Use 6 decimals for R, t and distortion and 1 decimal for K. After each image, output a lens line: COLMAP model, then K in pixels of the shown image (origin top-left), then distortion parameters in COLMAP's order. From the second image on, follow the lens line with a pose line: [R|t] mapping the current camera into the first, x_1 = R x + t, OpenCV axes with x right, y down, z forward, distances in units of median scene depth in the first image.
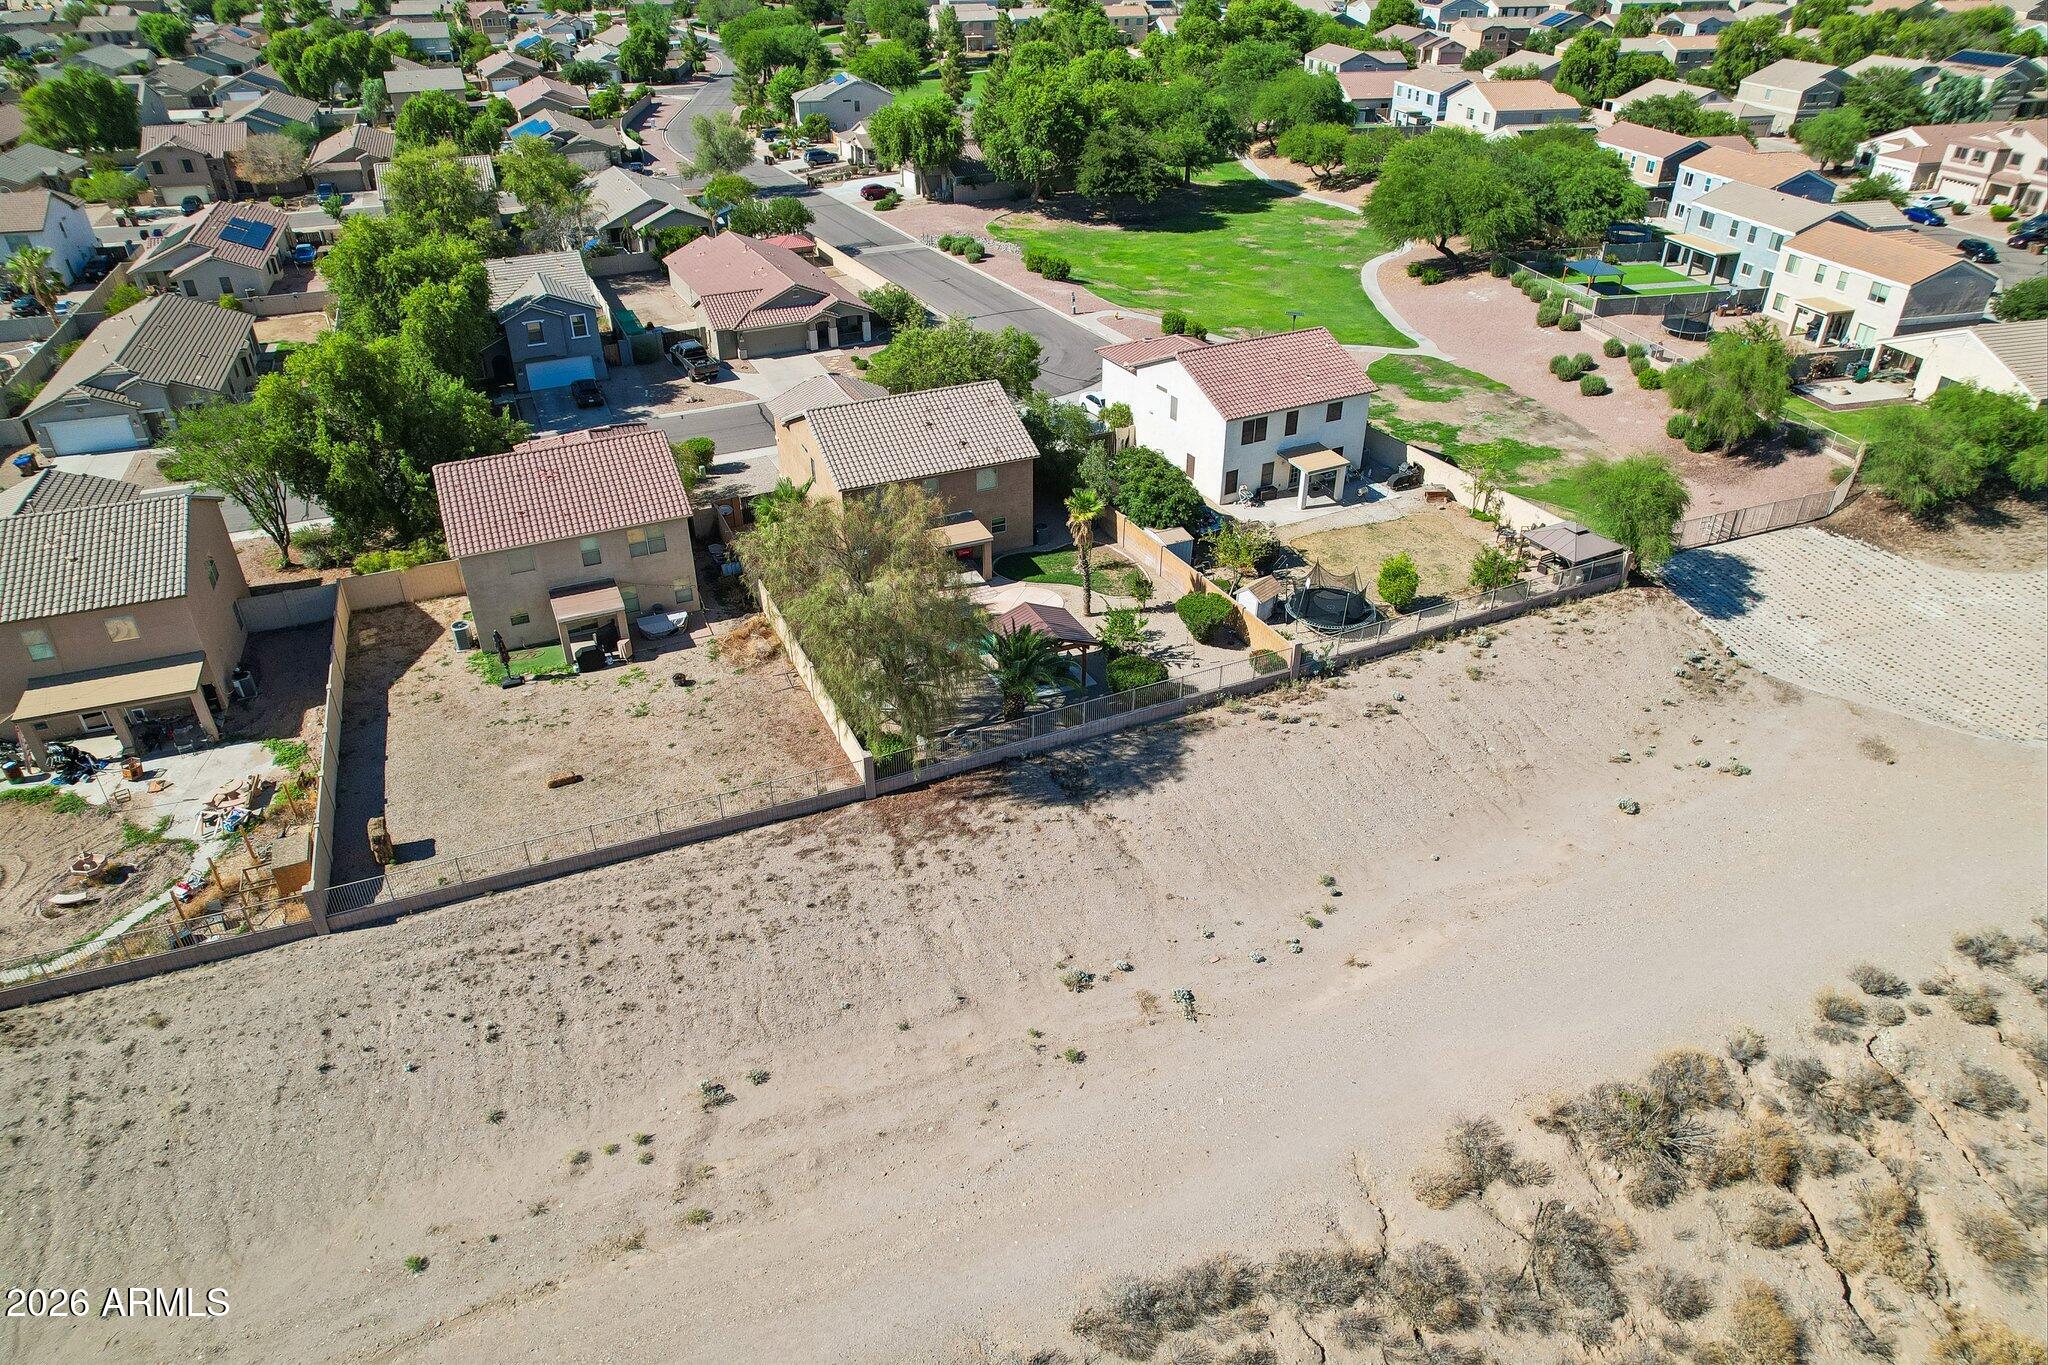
lens RADIAL K [[1308.6, 0, 1028.5], [0, 1308.6, 684.3], [0, 0, 1]] dist [-0.077807, 0.063839]
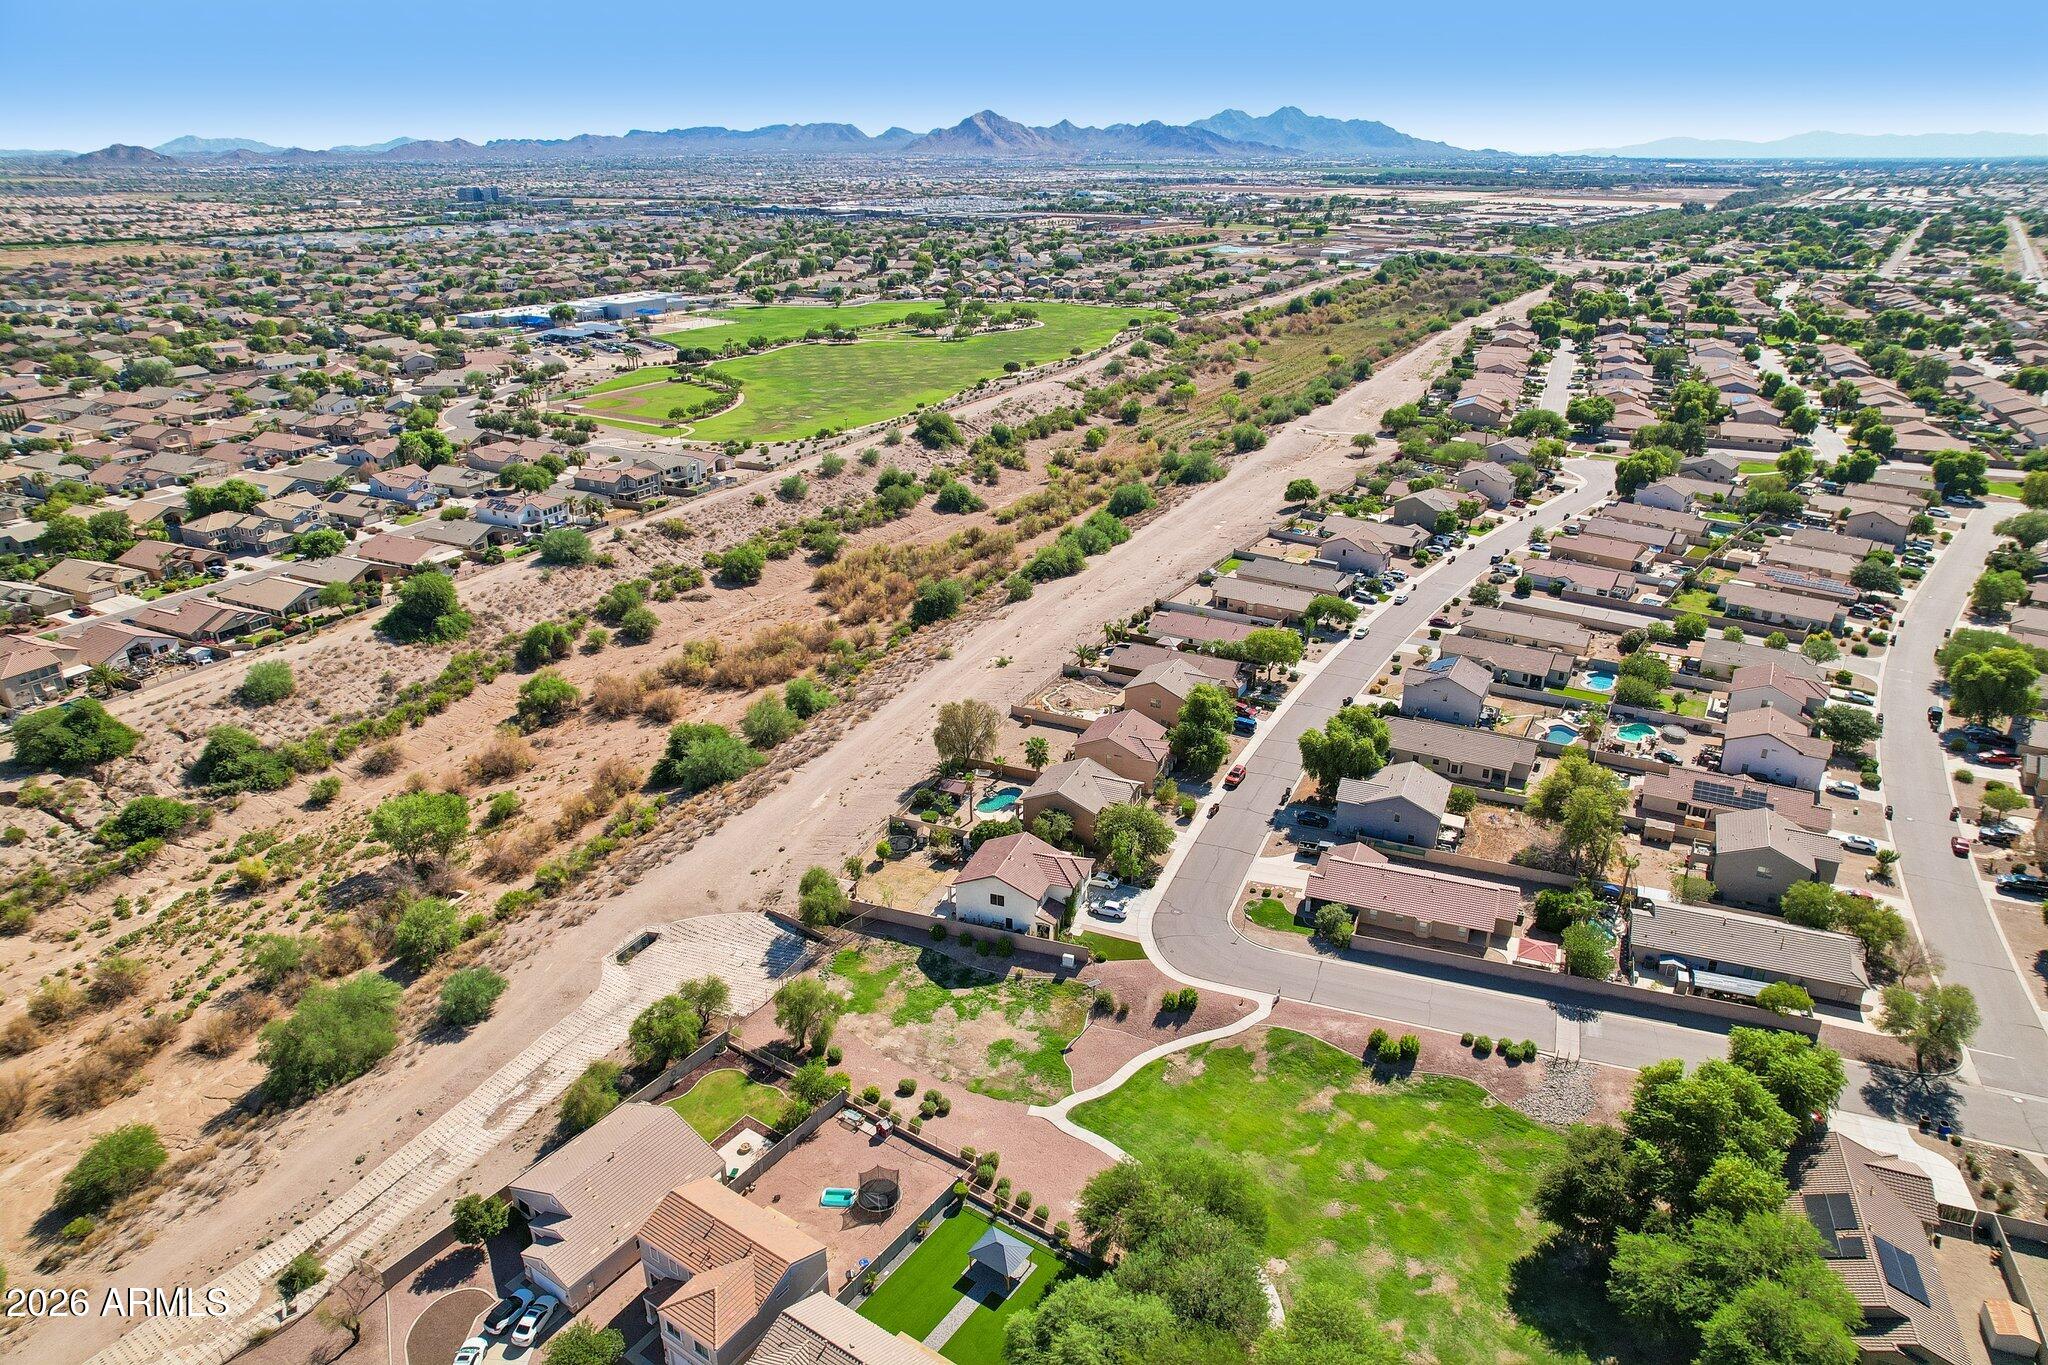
lens RADIAL K [[1306.3, 0, 1025.0], [0, 1306.3, 688.0], [0, 0, 1]] dist [-0.075379, 0.066836]
pose [[-0.744051, 0.266989, -0.612458, 1.444797], [-0.346355, 0.629756, 0.695303, -2.005867], [0.571337, 0.729469, -0.376098, 1.733450]]
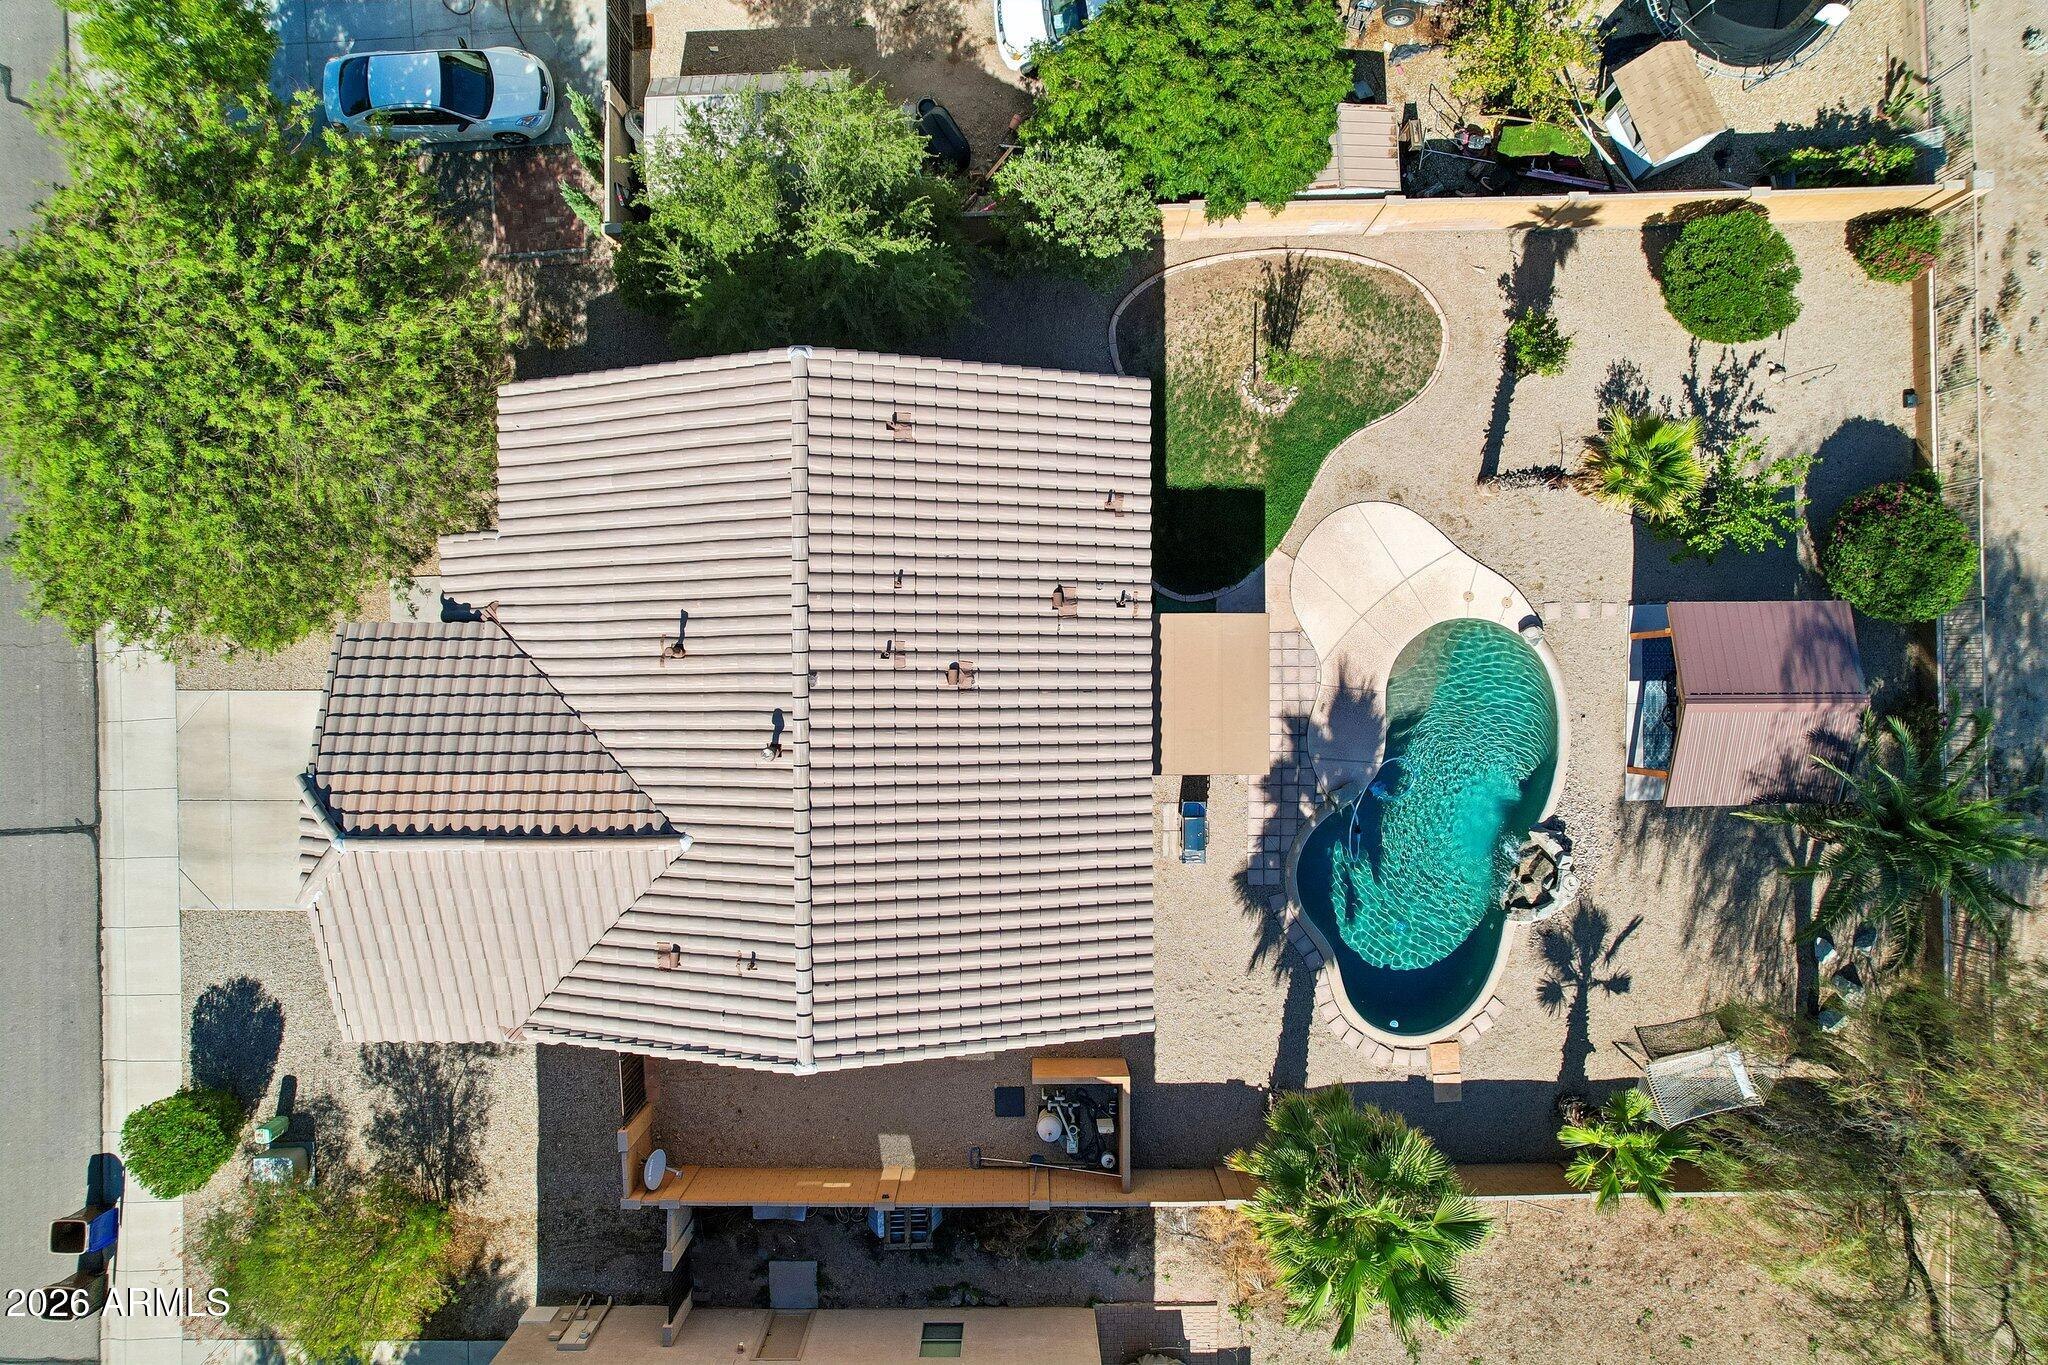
lens RADIAL K [[1308.6, 0, 1028.5], [0, 1308.6, 684.3], [0, 0, 1]] dist [-0.077807, 0.063839]
pose [[0.405997, -0.913874, -0.000216, -0.067978], [0.479283, 0.212725, 0.851491, -0.428675], [-0.778109, -0.345806, 0.524370, 0.793391]]
